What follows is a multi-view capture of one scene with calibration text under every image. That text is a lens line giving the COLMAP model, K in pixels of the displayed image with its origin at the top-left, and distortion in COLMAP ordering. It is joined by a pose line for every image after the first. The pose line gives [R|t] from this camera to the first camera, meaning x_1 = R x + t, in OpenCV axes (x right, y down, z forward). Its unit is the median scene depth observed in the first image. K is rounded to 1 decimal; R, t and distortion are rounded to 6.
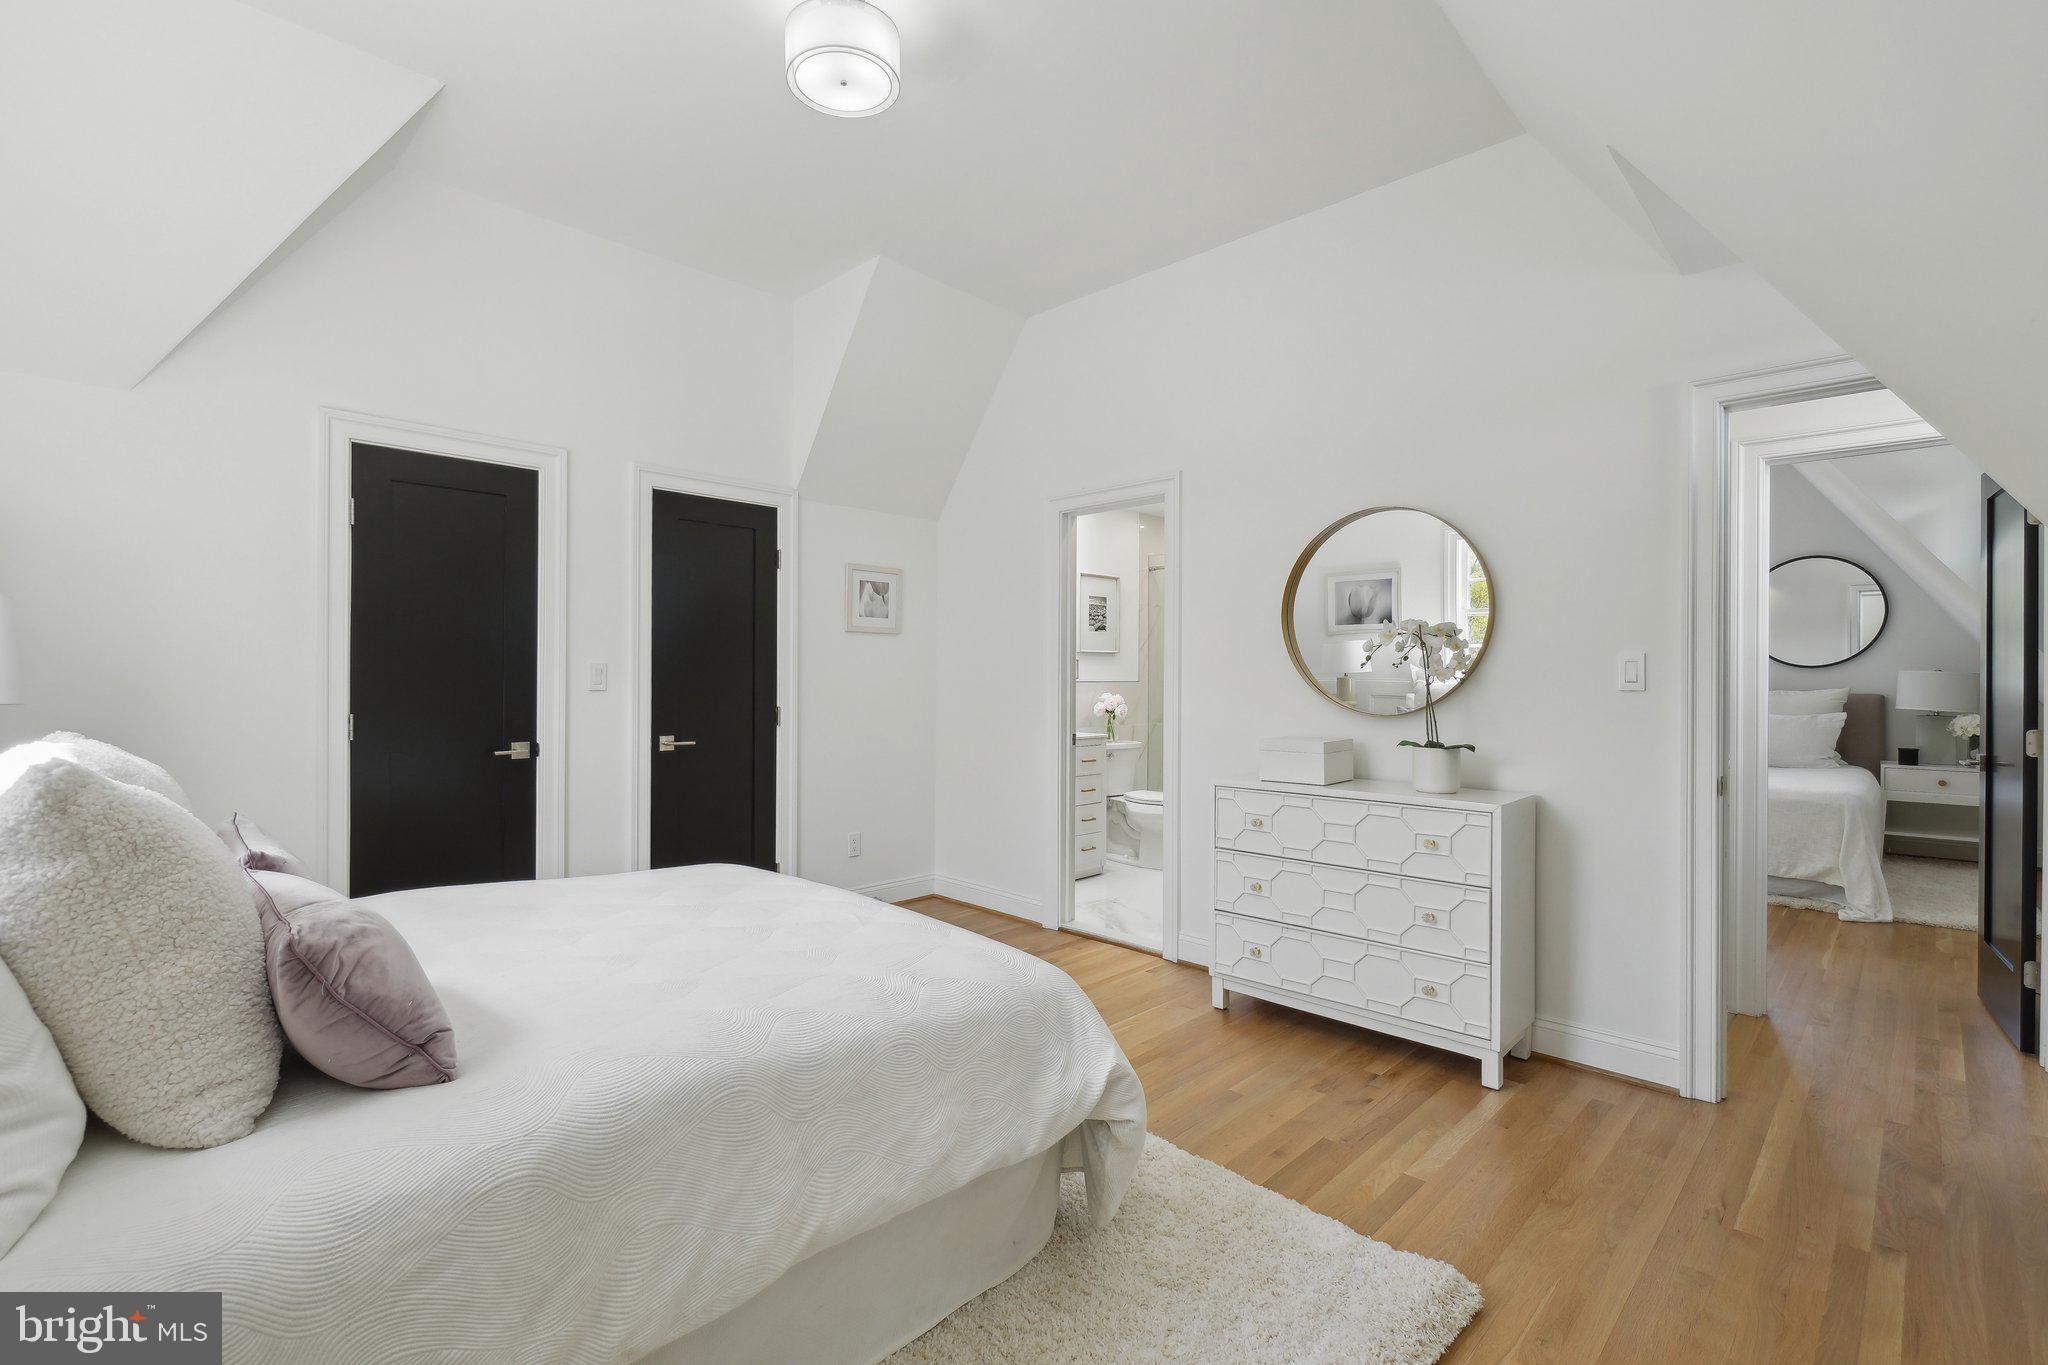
lens RADIAL K [[923.2, 0, 1023.9], [0, 923.2, 687.7], [0, 0, 1]] dist [-0.000227, 0.000254]
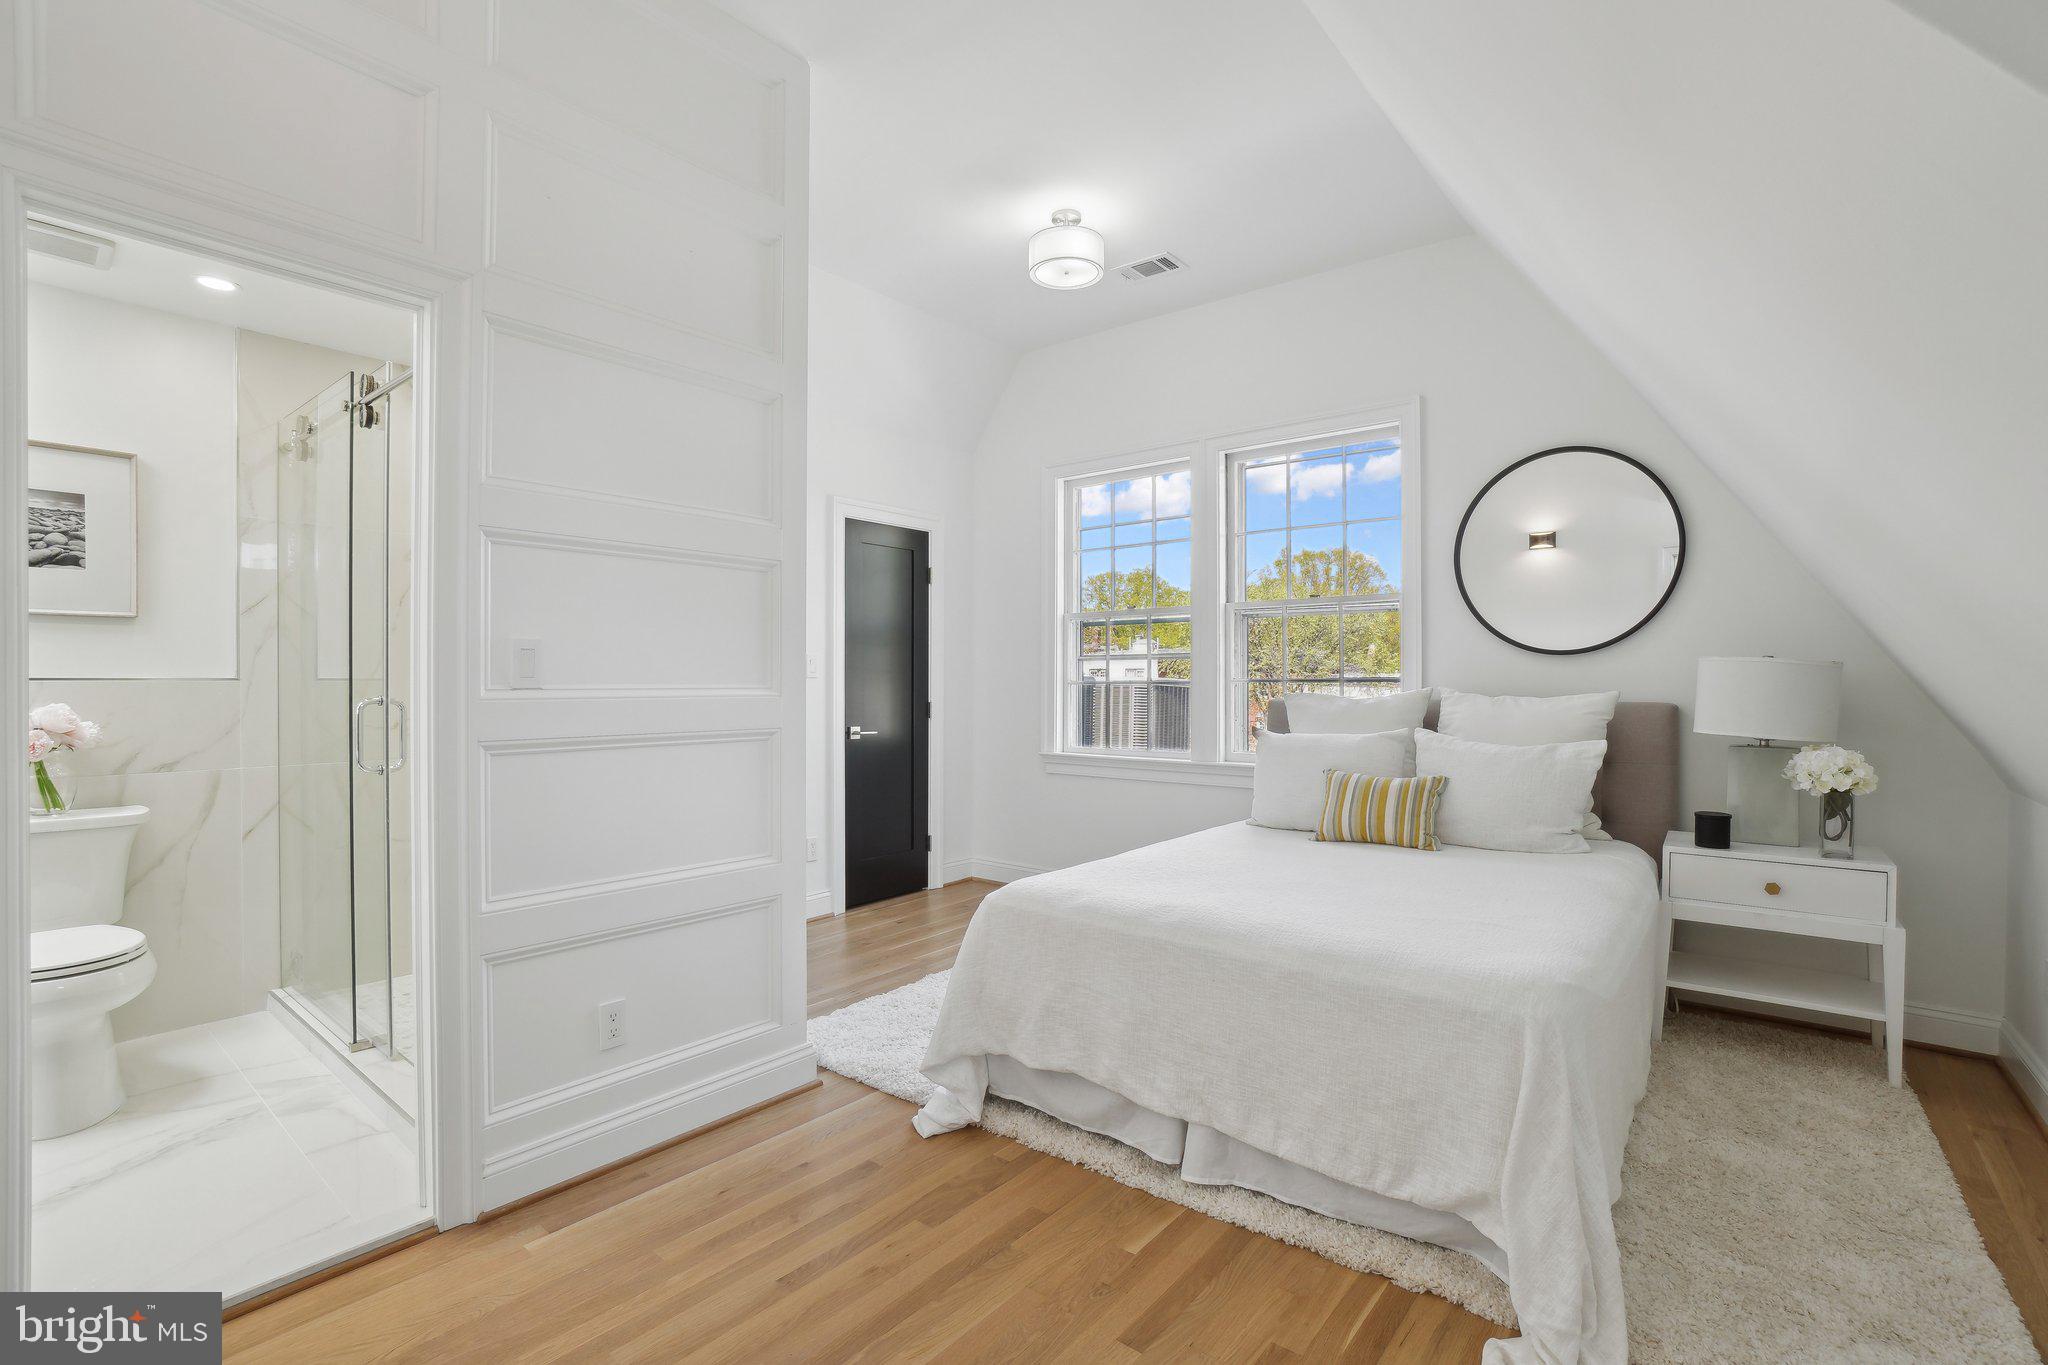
lens RADIAL K [[923.2, 0, 1032.5], [0, 923.2, 685.5], [0, 0, 1]] dist [-0.000227, 0.000254]
pose [[0.995377, 0.000184, 0.096049, 0.521895], [-0.001653, 0.999883, 0.015222, -0.011609], [-0.096035, -0.015310, 0.995260, 0.516740]]
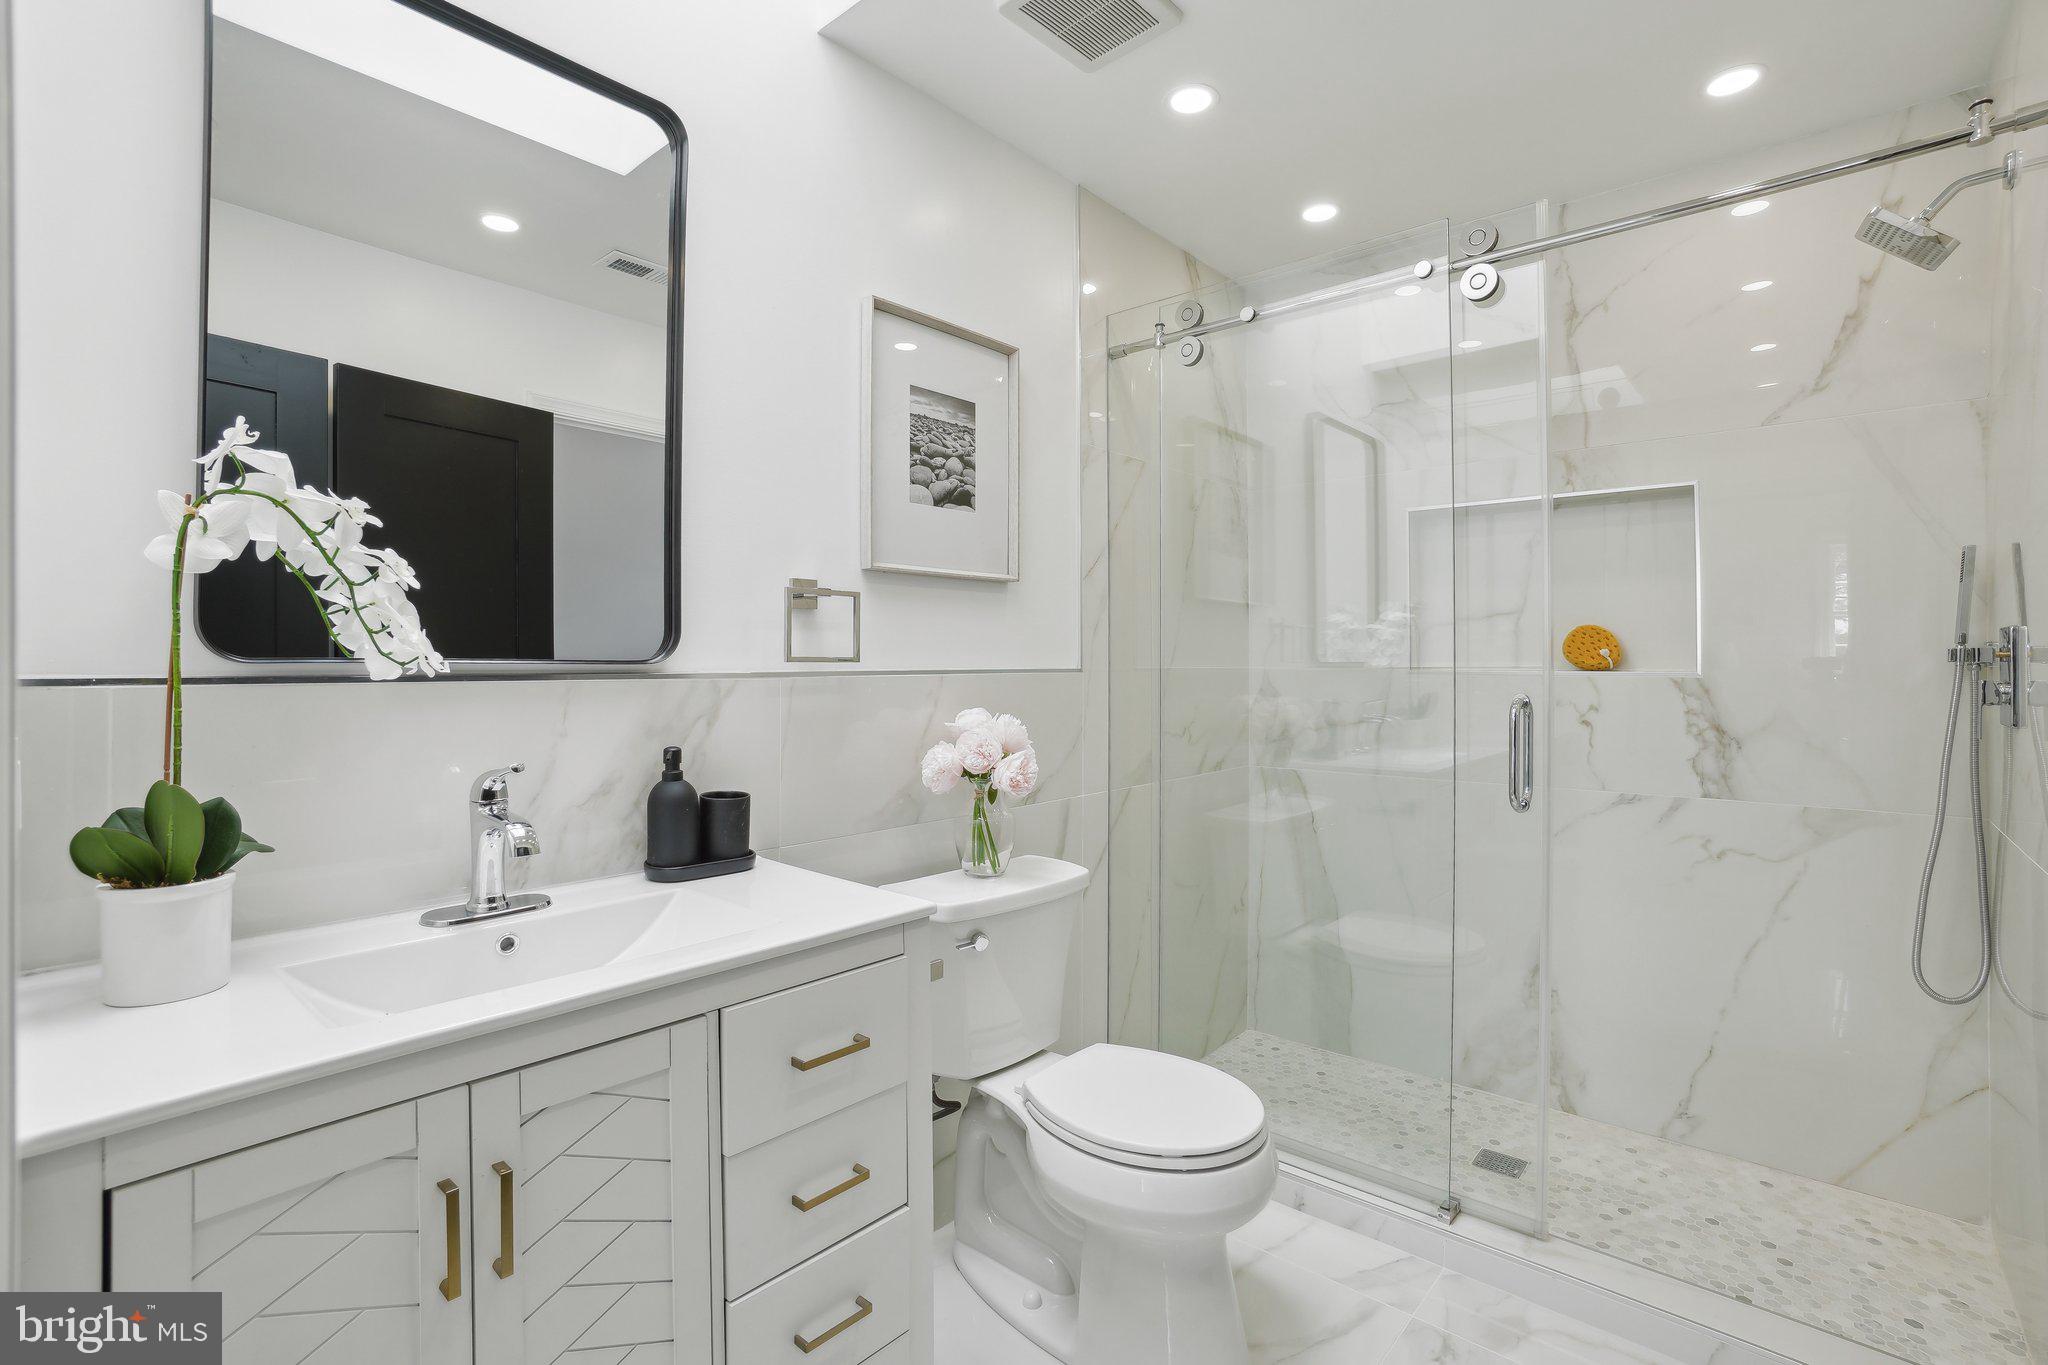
lens RADIAL K [[923.2, 0, 1032.0], [0, 923.2, 684.8], [0, 0, 1]] dist [-0.000227, 0.000254]
pose [[0.998237, -0.005052, 0.059139, 0.092116], [0.003365, 0.999586, 0.028589, -0.010976], [-0.059259, -0.028340, 0.997840, 0.702056]]
